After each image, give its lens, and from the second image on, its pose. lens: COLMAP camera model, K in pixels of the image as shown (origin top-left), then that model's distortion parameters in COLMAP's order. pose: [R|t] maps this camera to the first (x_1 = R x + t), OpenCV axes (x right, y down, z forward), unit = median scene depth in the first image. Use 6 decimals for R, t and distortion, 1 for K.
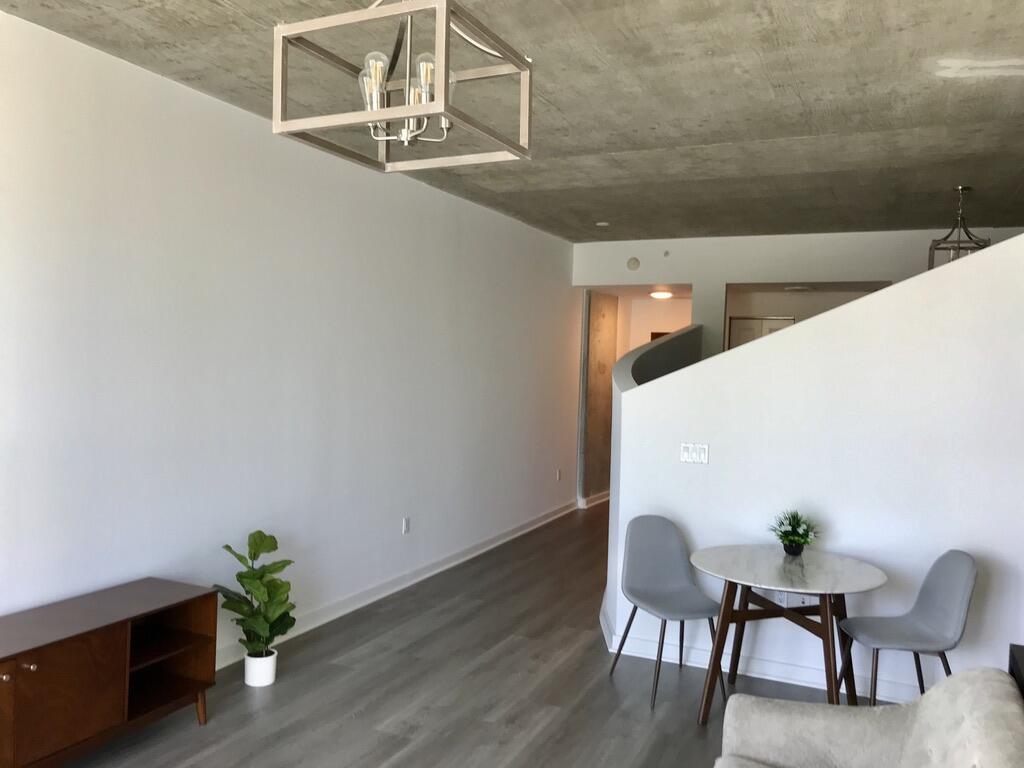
lens RADIAL K [[832.7, 0, 506.6], [0, 832.7, 379.1], [0, 0, 1]] dist [0.016913, -0.022208]
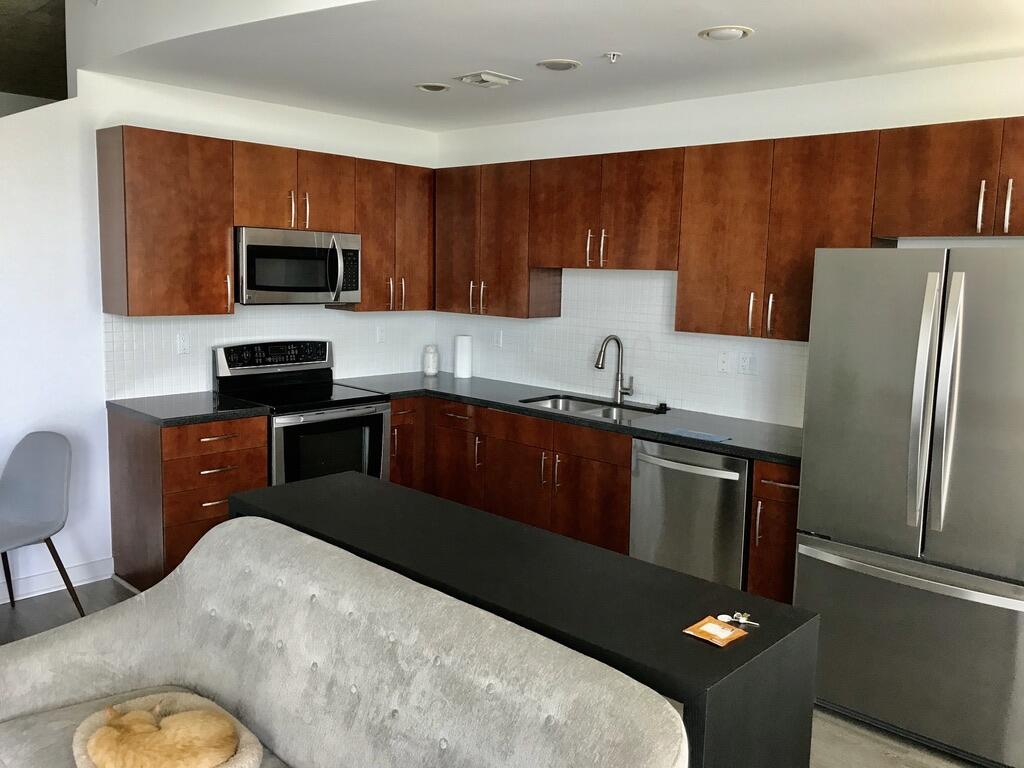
lens RADIAL K [[832.7, 0, 511.9], [0, 832.7, 384.0], [0, 0, 1]] dist [0.016913, -0.022208]
pose [[0.307269, -0.155232, 0.938876, -0.153194], [-0.000103, 0.986600, 0.163157, -0.006671], [-0.951623, -0.050230, 0.303135, 0.151393]]
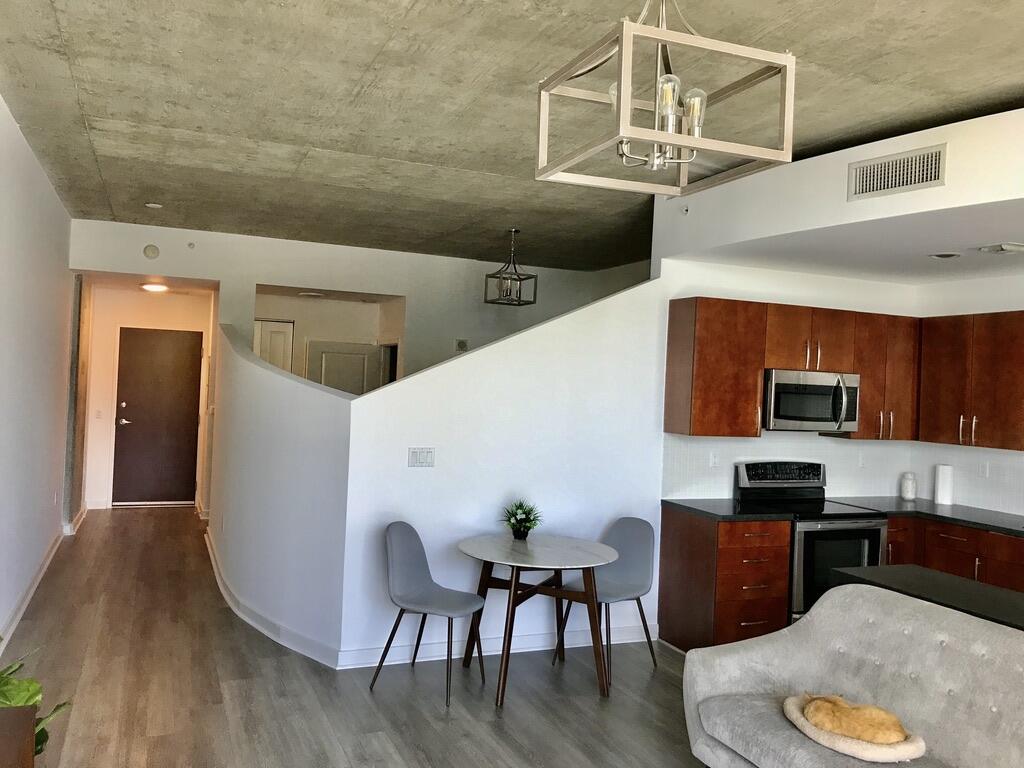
lens RADIAL K [[832.7, 0, 503.6], [0, 832.7, 385.5], [0, 0, 1]] dist [0.016913, -0.022208]
pose [[0.674965, -0.003189, 0.737843, -0.453861], [-0.007106, 0.999916, 0.010822, -0.013936], [-0.737816, -0.012548, 0.674885, 0.208666]]
